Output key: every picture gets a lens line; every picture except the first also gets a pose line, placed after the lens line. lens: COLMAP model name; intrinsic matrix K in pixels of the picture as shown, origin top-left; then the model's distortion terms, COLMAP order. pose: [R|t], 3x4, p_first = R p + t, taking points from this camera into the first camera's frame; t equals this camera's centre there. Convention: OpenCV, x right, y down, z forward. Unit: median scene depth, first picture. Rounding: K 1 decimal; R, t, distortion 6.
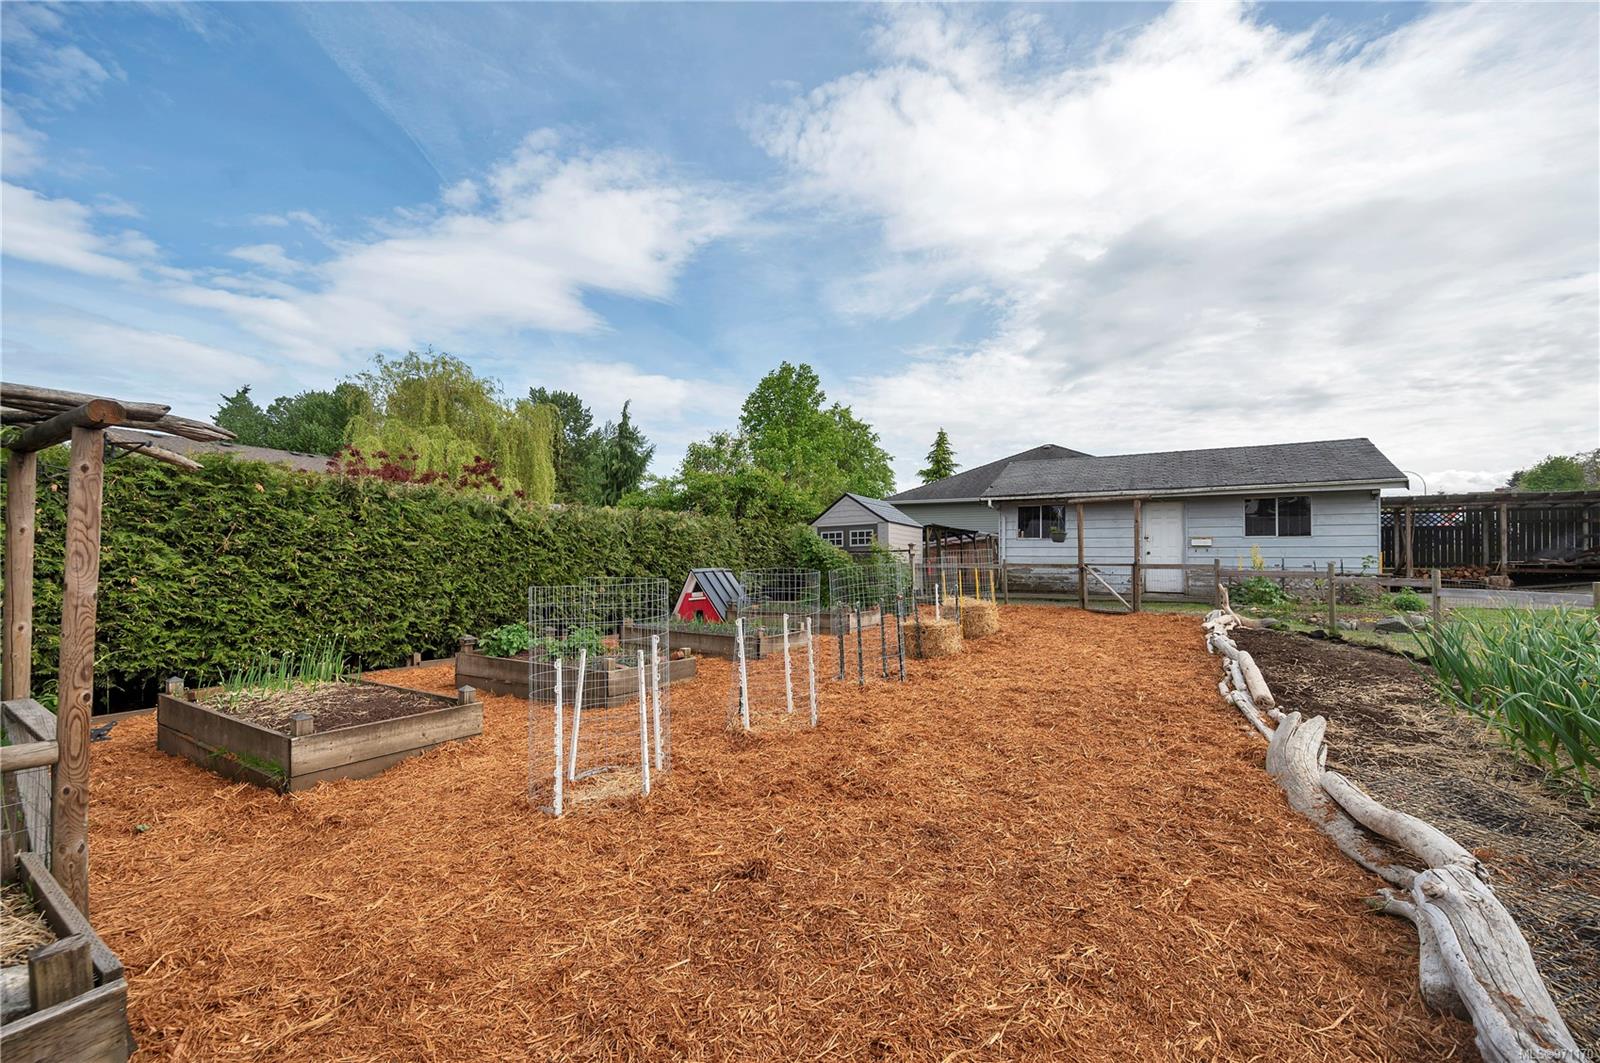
lens RADIAL K [[634.5, 0, 800.0], [0, 634.5, 531.5], [0, 0, 1]] dist [0.000481, 0.000039]
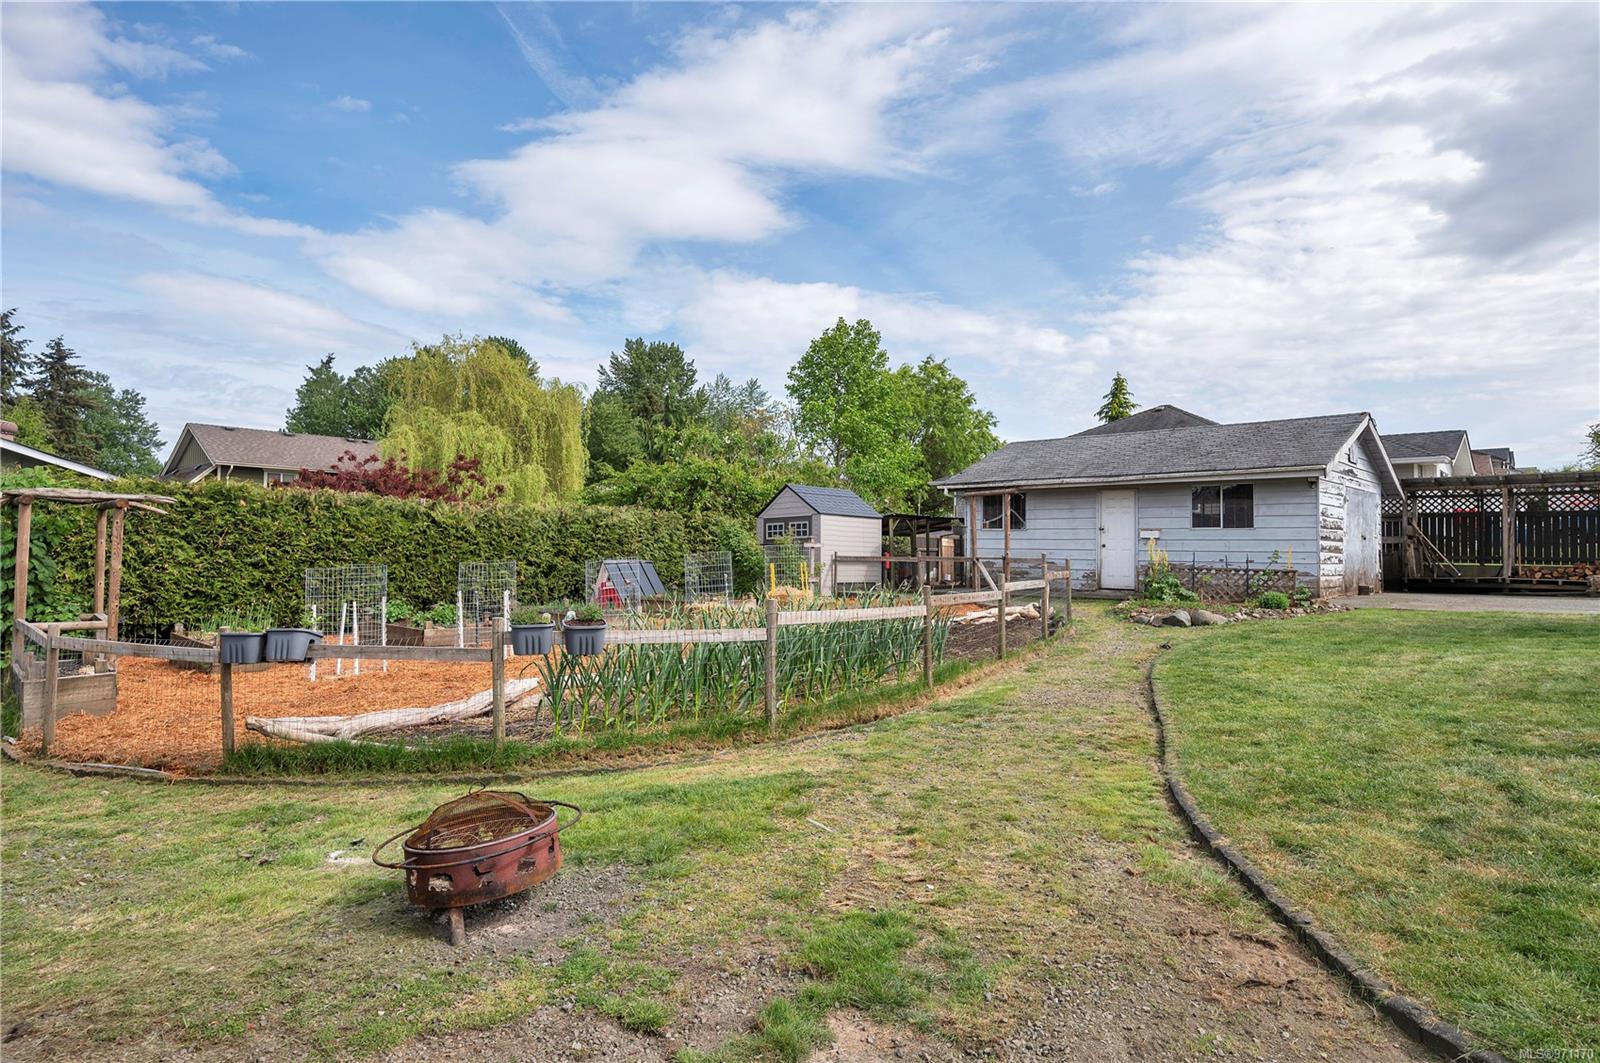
lens RADIAL K [[873.6, 0, 797.8], [0, 873.6, 489.1], [0, 0, 1]] dist [0.019790, 0.000018]
pose [[0.971555, -0.013747, -0.236416, 0.503319], [0.008133, 0.999662, -0.024704, -0.023731], [0.236676, 0.022079, 0.971338, -0.385275]]
